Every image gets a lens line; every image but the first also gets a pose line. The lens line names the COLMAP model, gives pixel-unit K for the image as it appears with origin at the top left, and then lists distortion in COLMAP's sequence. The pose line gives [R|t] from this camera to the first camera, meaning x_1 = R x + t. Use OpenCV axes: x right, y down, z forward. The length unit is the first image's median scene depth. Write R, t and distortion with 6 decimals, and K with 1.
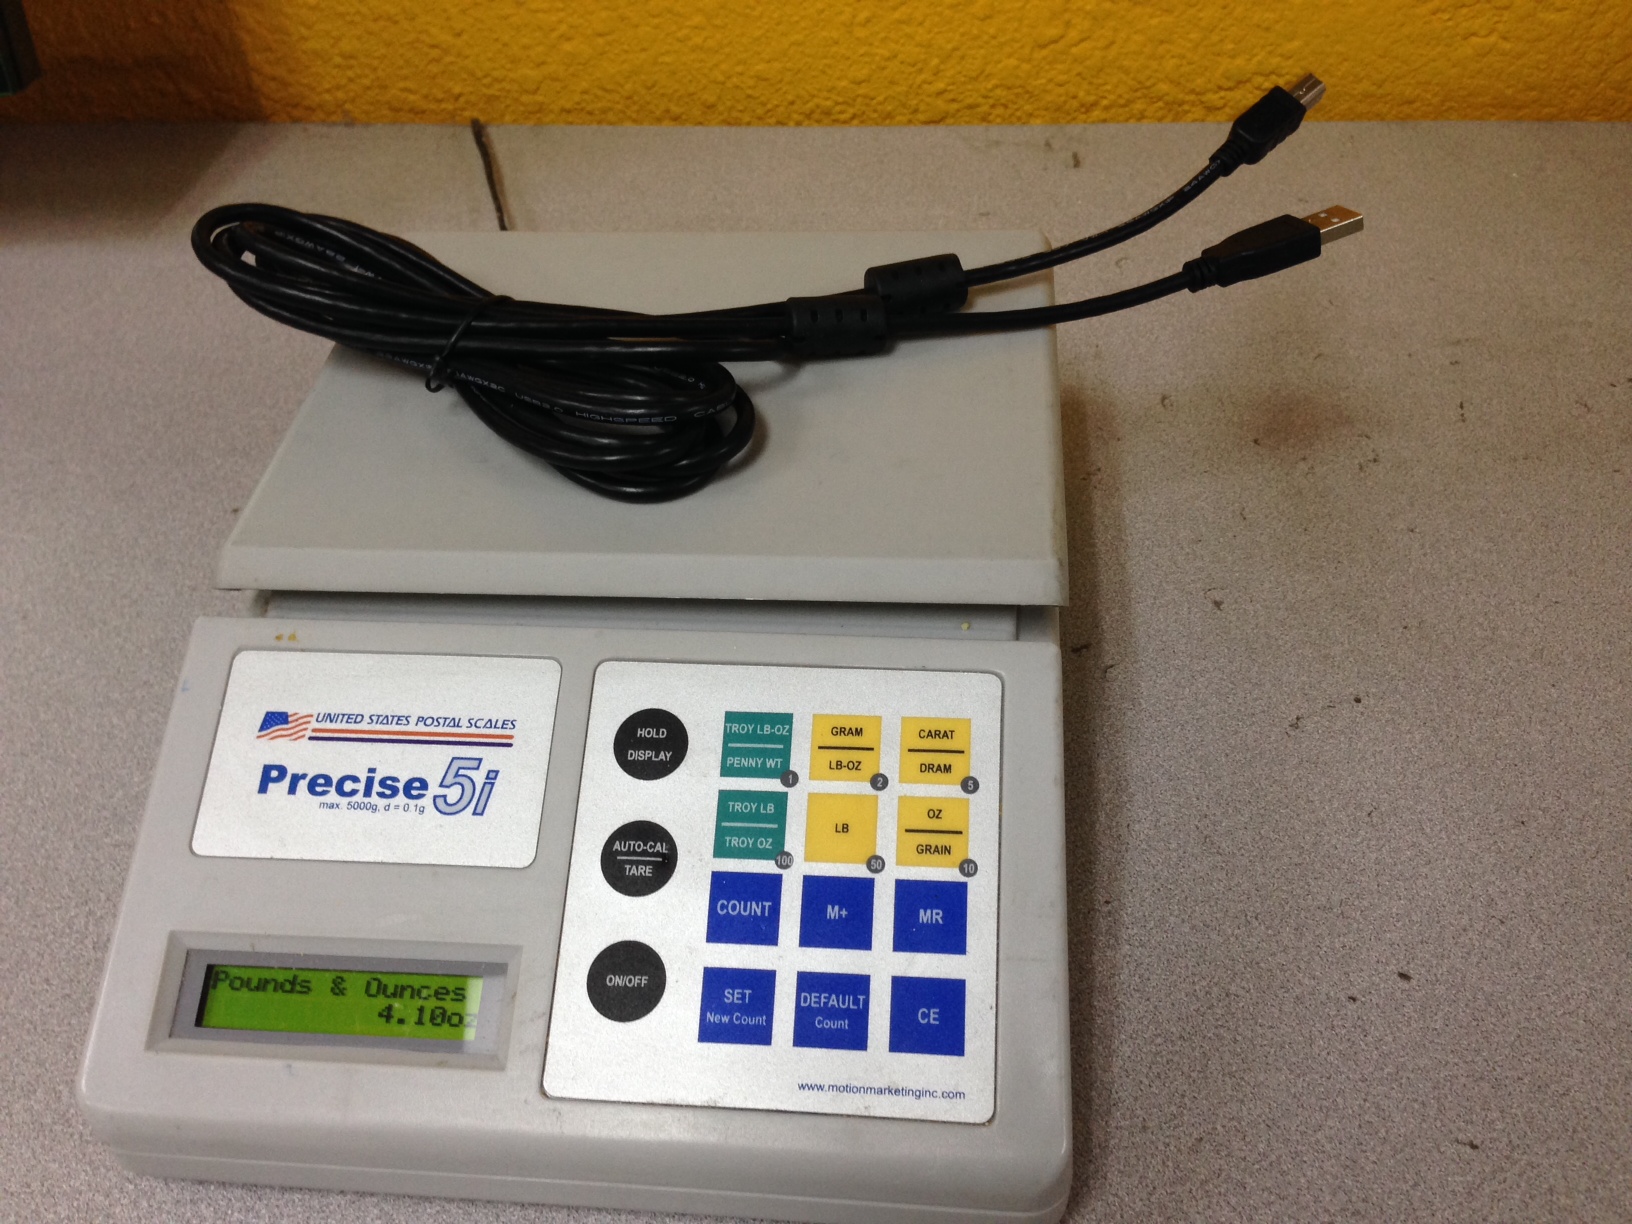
lens RADIAL K [[1481.4, 0, 819.9], [0, 1481.4, 611.9], [0, 0, 1]] dist [0.105552, -0.233229]
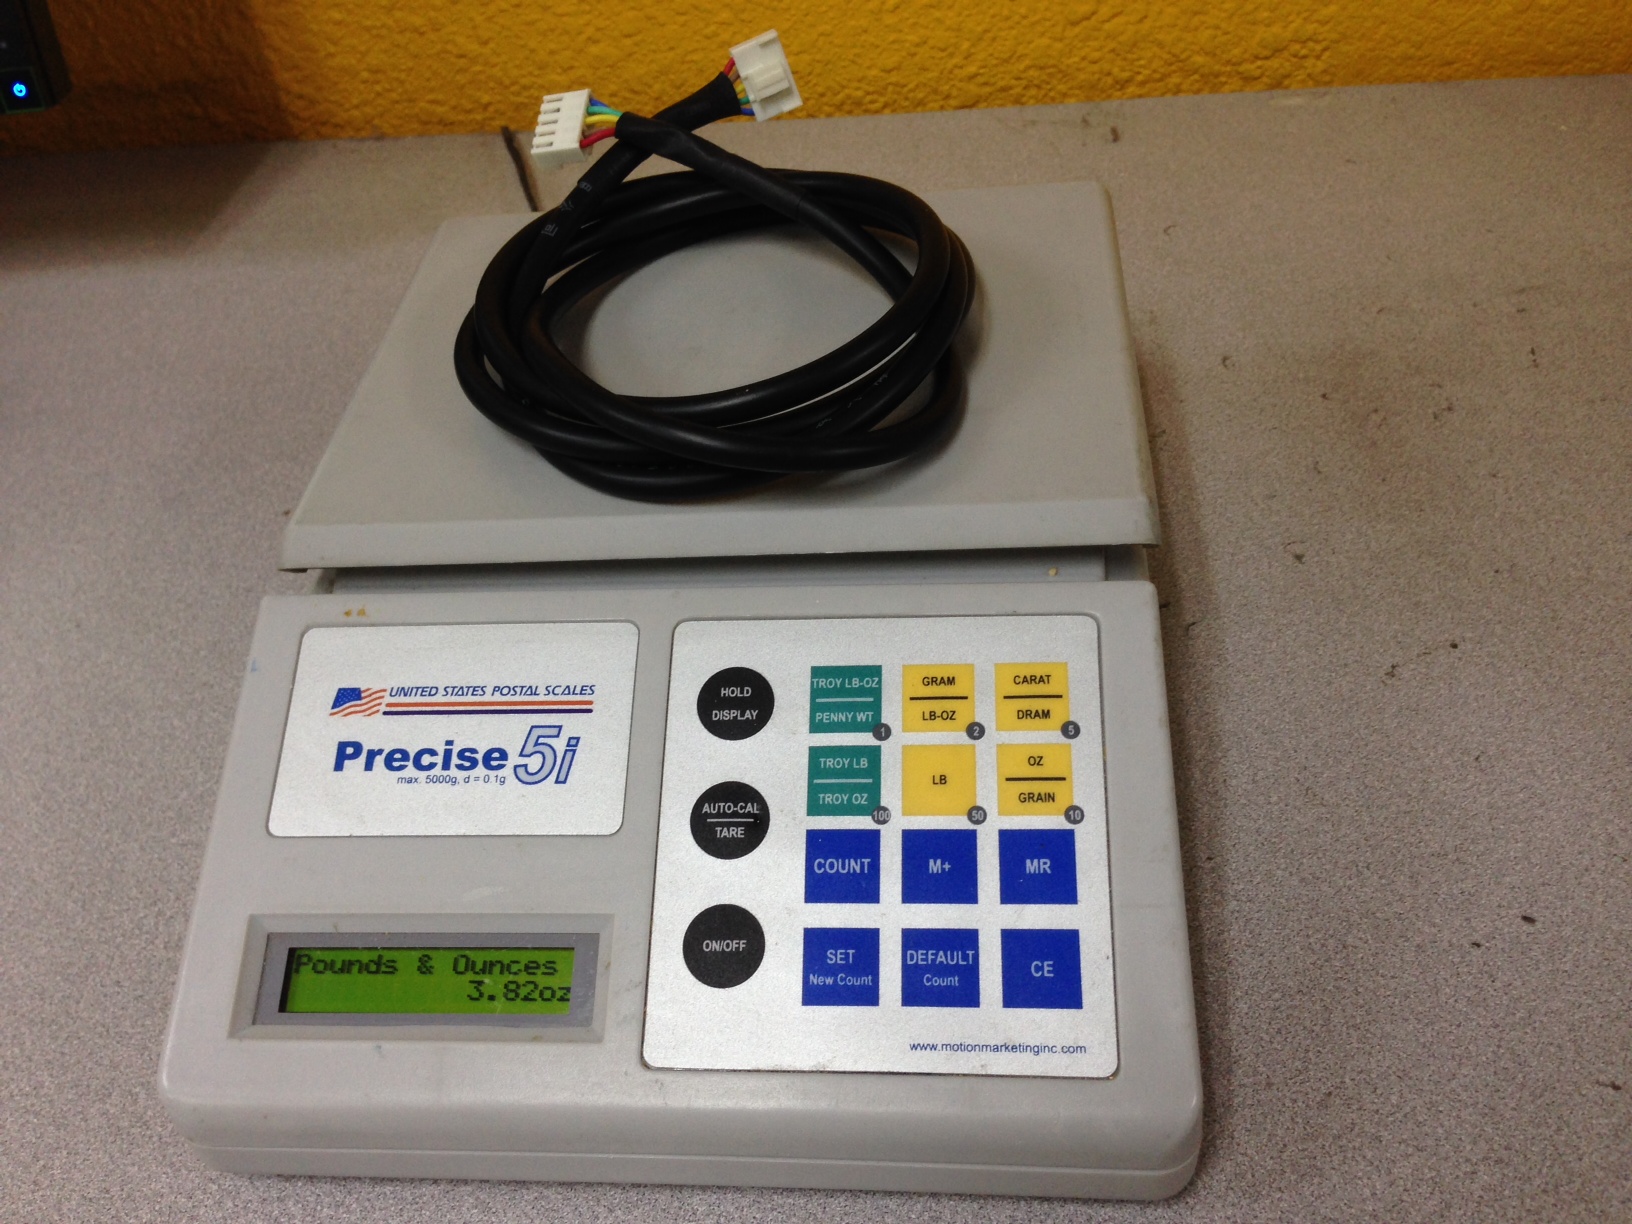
lens RADIAL K [[1487.9, 0, 820.2], [0, 1487.9, 608.9], [0, 0, 1]] dist [0.101506, -0.228185]
pose [[0.998972, -0.042598, -0.015522, -0.039676], [0.042182, 0.998766, -0.026208, 0.053400], [0.016619, 0.025526, 0.999536, 0.029493]]
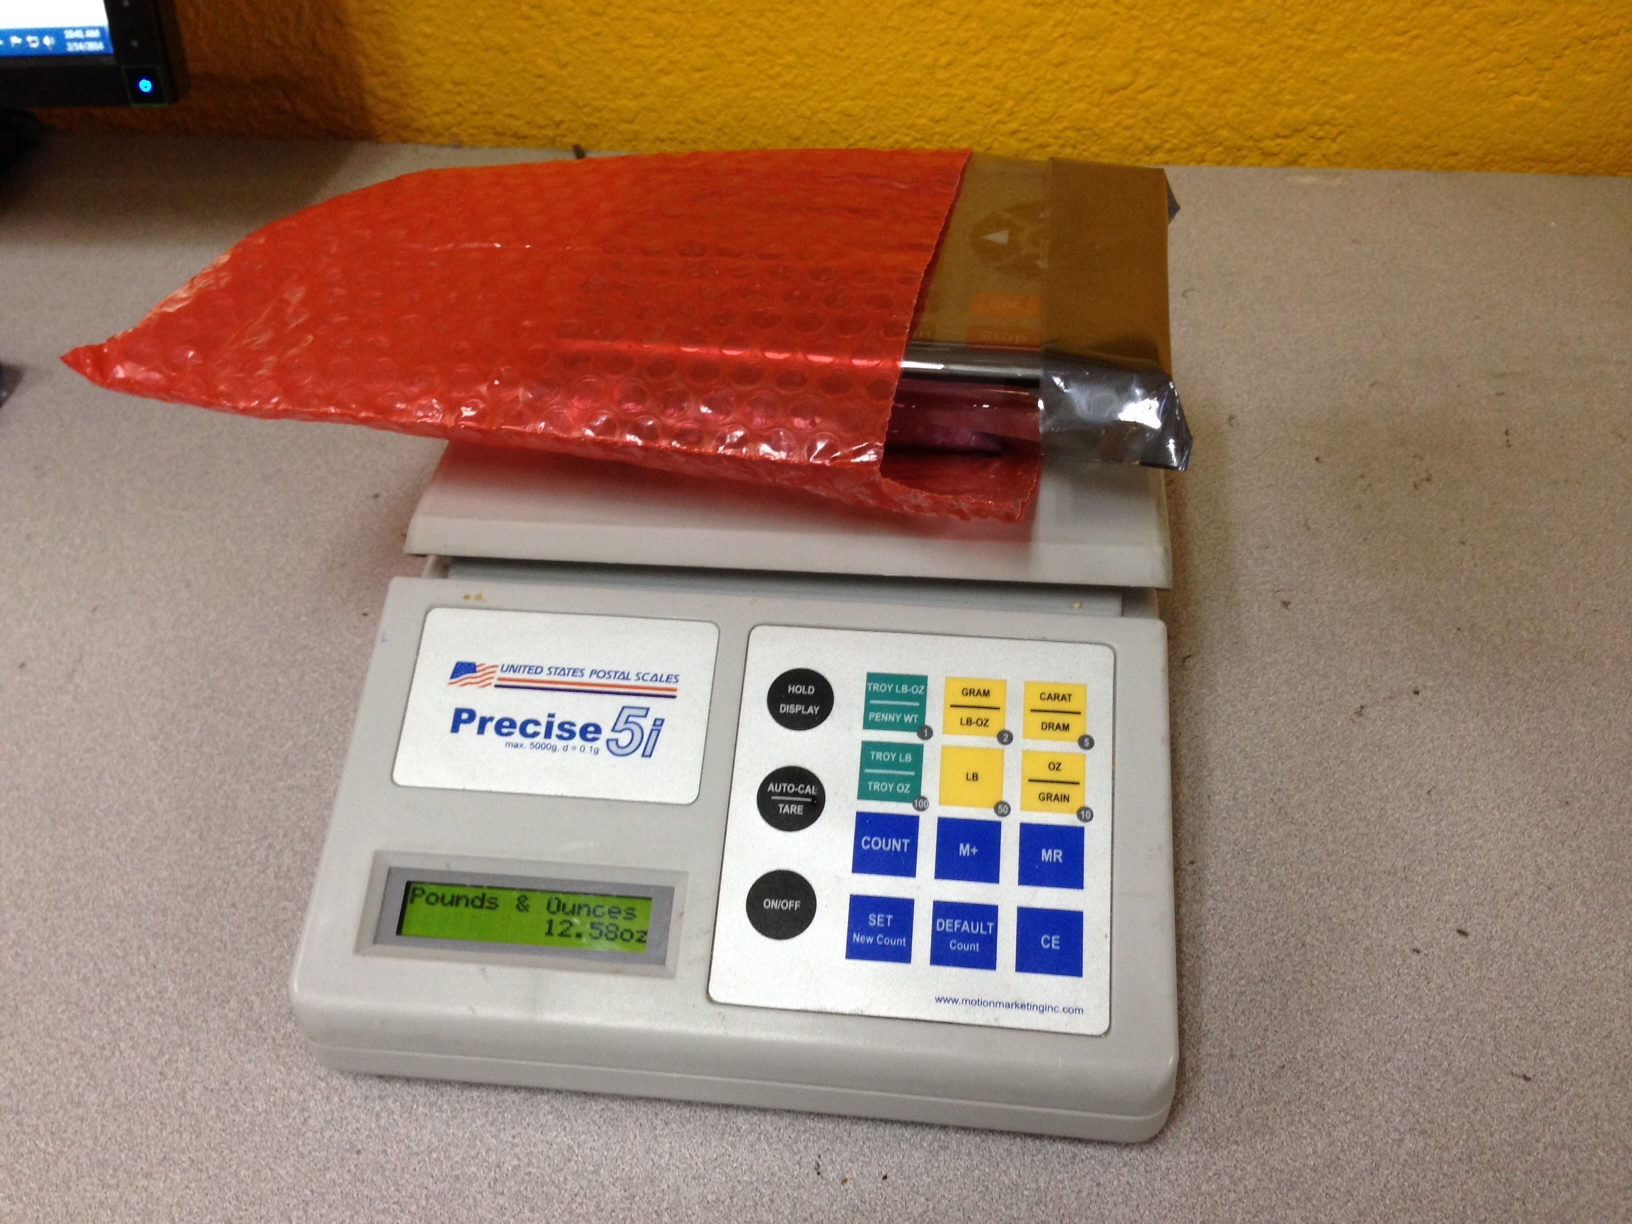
lens RADIAL K [[1481.4, 0, 819.9], [0, 1481.4, 611.9], [0, 0, 1]] dist [0.105552, -0.233229]
pose [[0.999579, 0.029030, 0.000014, -0.097394], [-0.029023, 0.999341, -0.021814, 0.045178], [-0.000648, 0.021805, 0.999762, -0.121331]]
